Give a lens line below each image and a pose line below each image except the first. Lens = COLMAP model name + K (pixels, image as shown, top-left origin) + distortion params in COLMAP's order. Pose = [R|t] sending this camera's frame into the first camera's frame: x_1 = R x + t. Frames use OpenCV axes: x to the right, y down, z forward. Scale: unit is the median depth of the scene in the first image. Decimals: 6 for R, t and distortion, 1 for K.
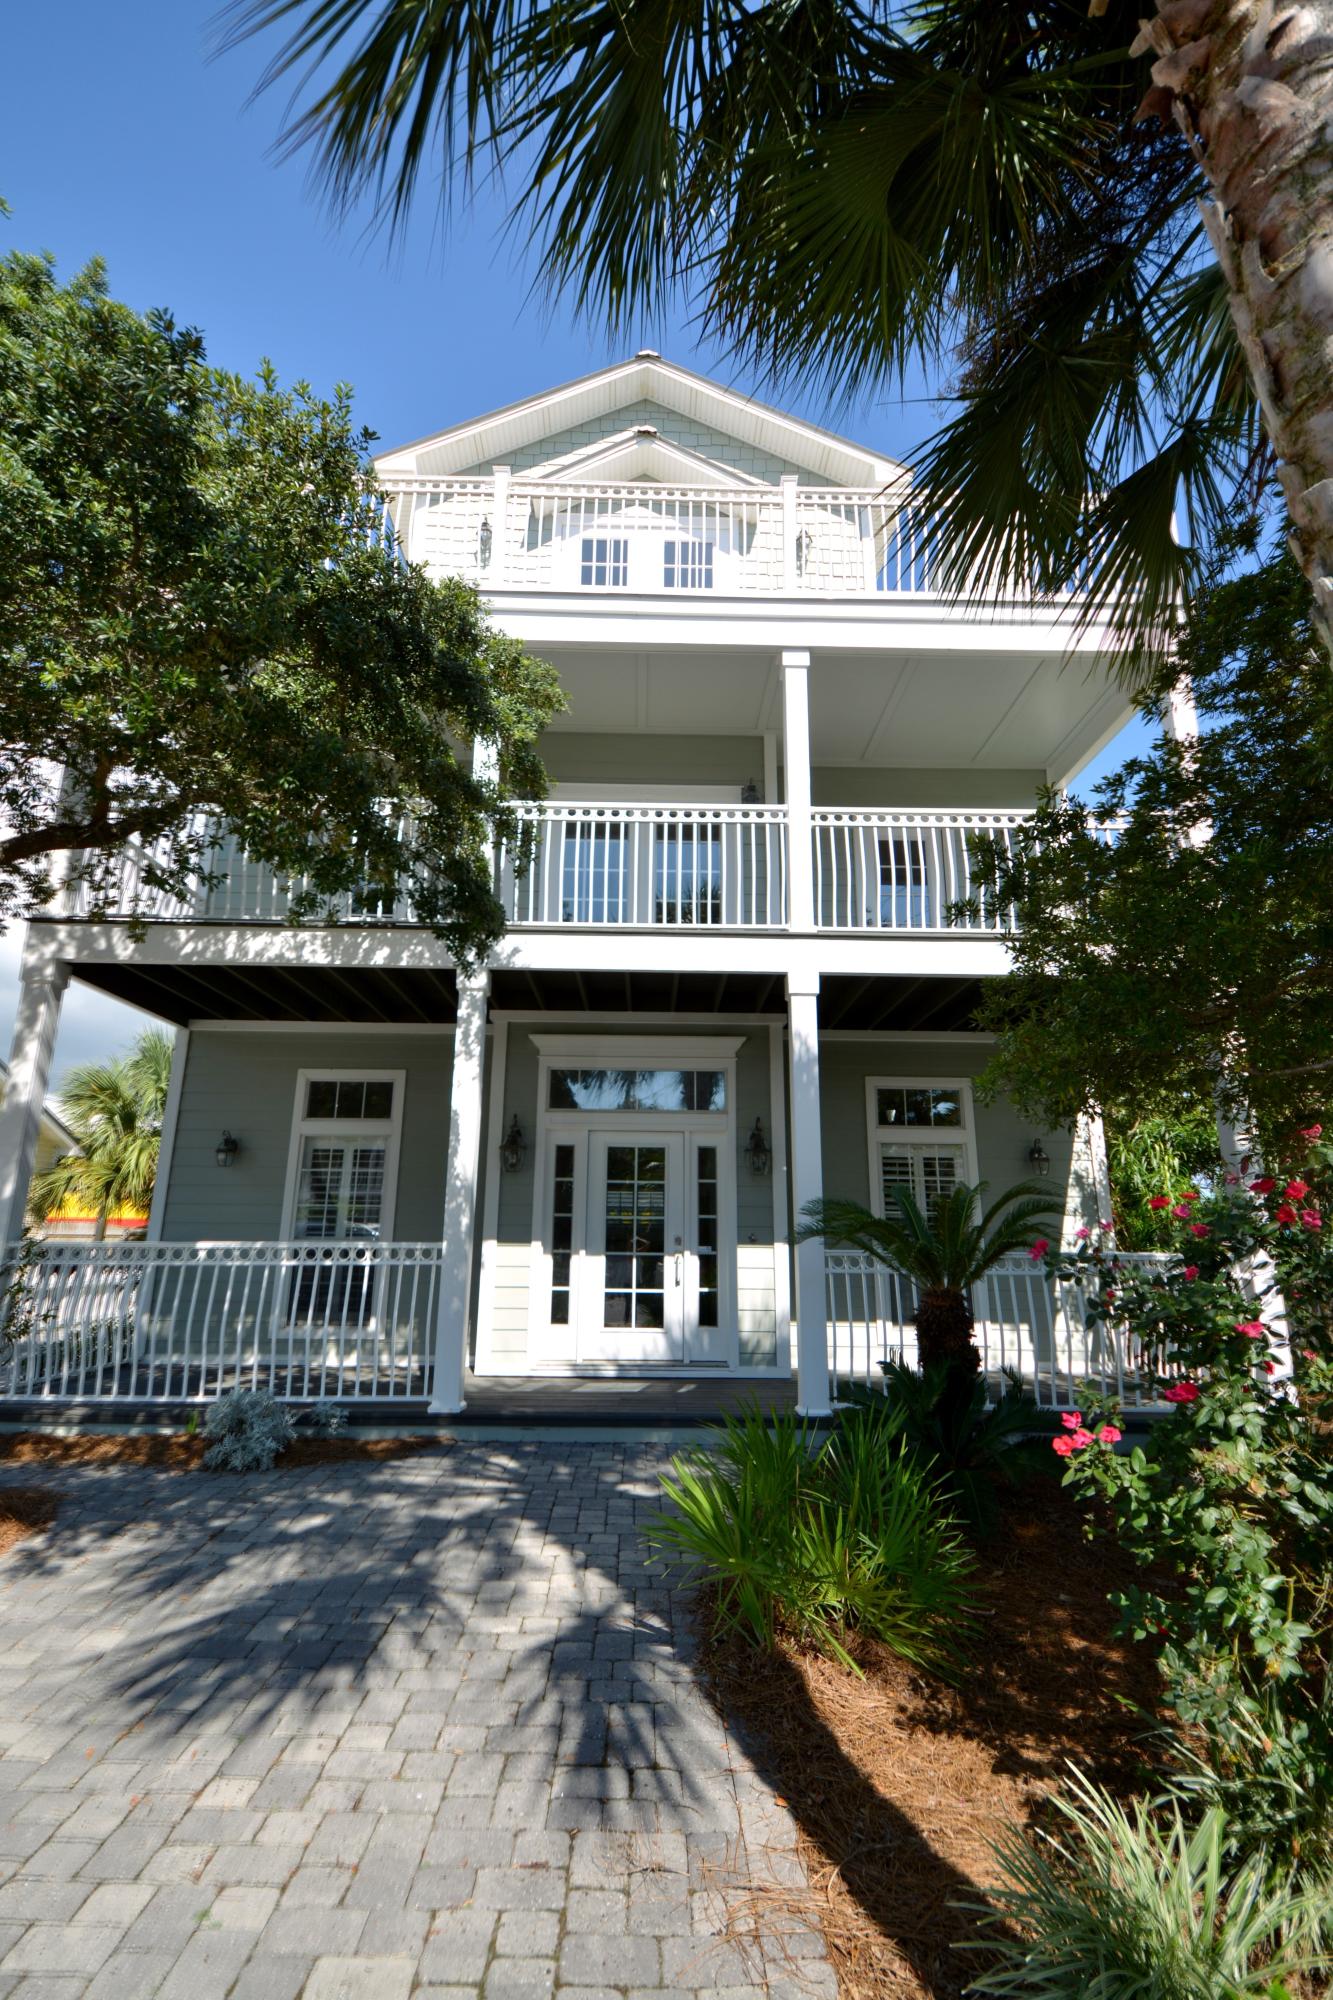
lens RADIAL K [[882.4, 0, 653.5], [0, 882.4, 1013.5], [0, 0, 1]] dist [-0.004396, -0.001225]
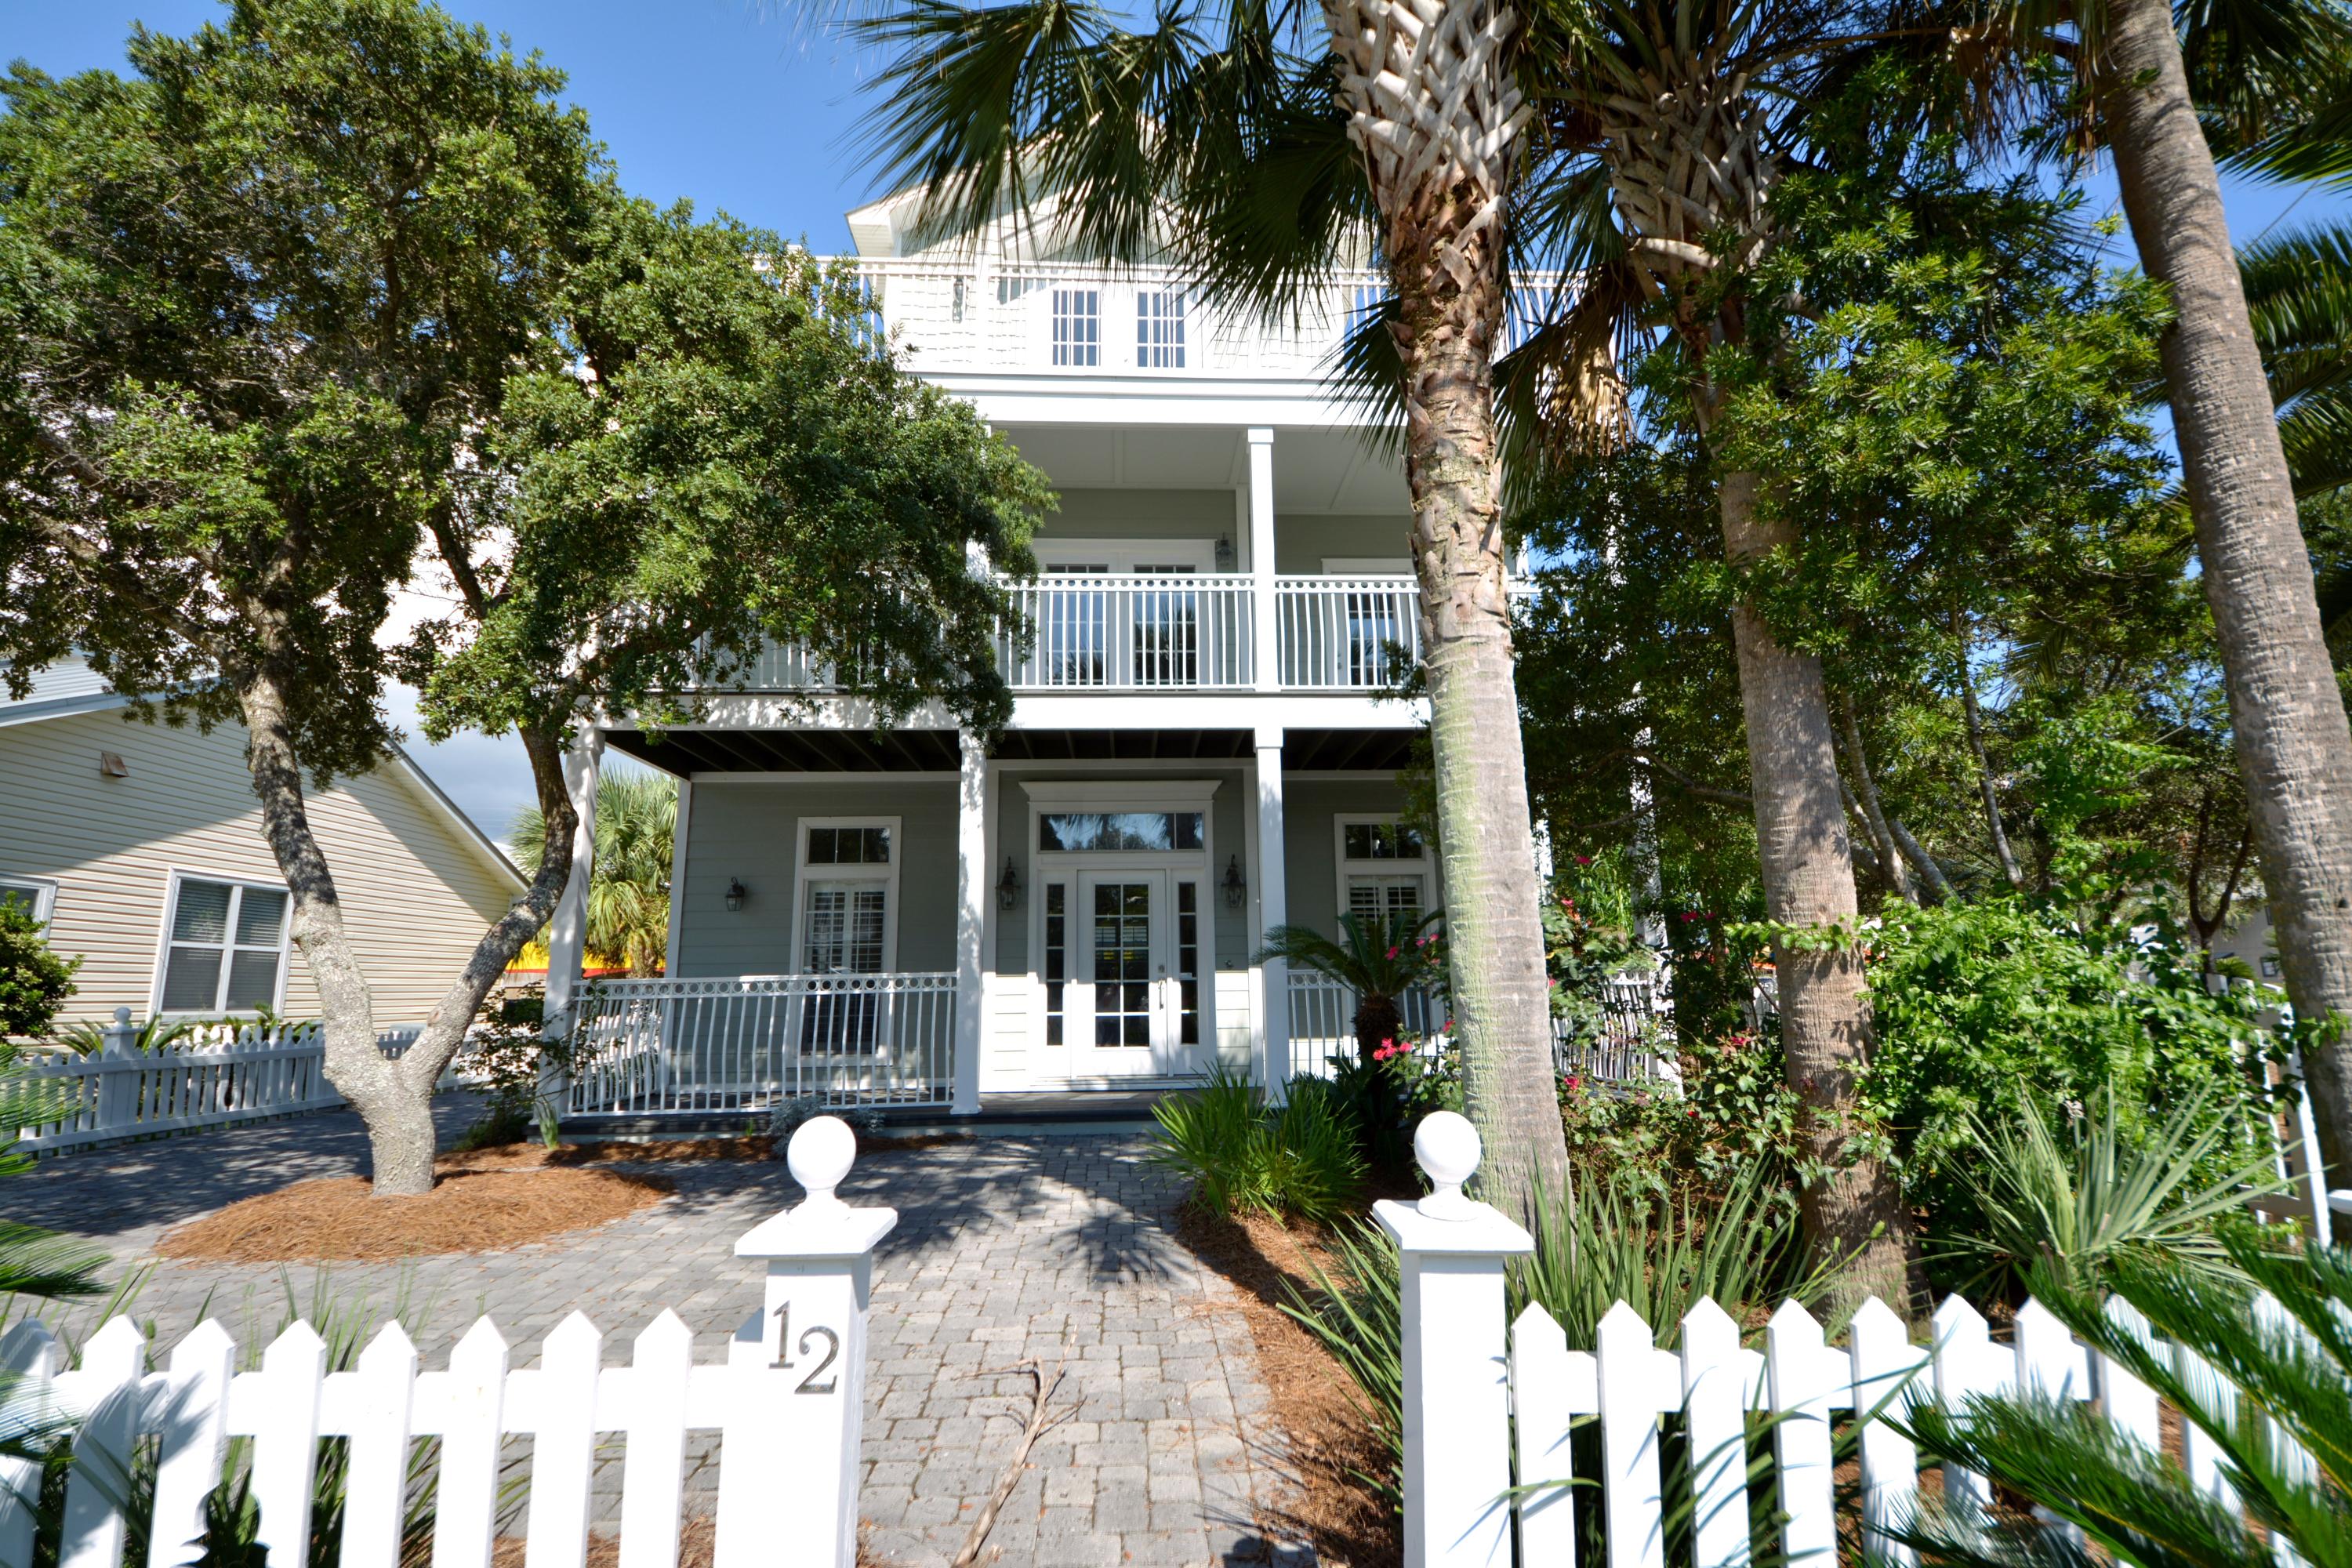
lens RADIAL K [[1037.6, 0, 1180.8], [0, 1037.6, 771.7], [0, 0, 1]] dist [-0.004396, -0.001225]
pose [[0.998661, -0.017268, 0.048760, -0.007251], [0.014856, 0.998668, 0.049416, -0.056087], [-0.049549, -0.048626, 0.997587, -0.311602]]
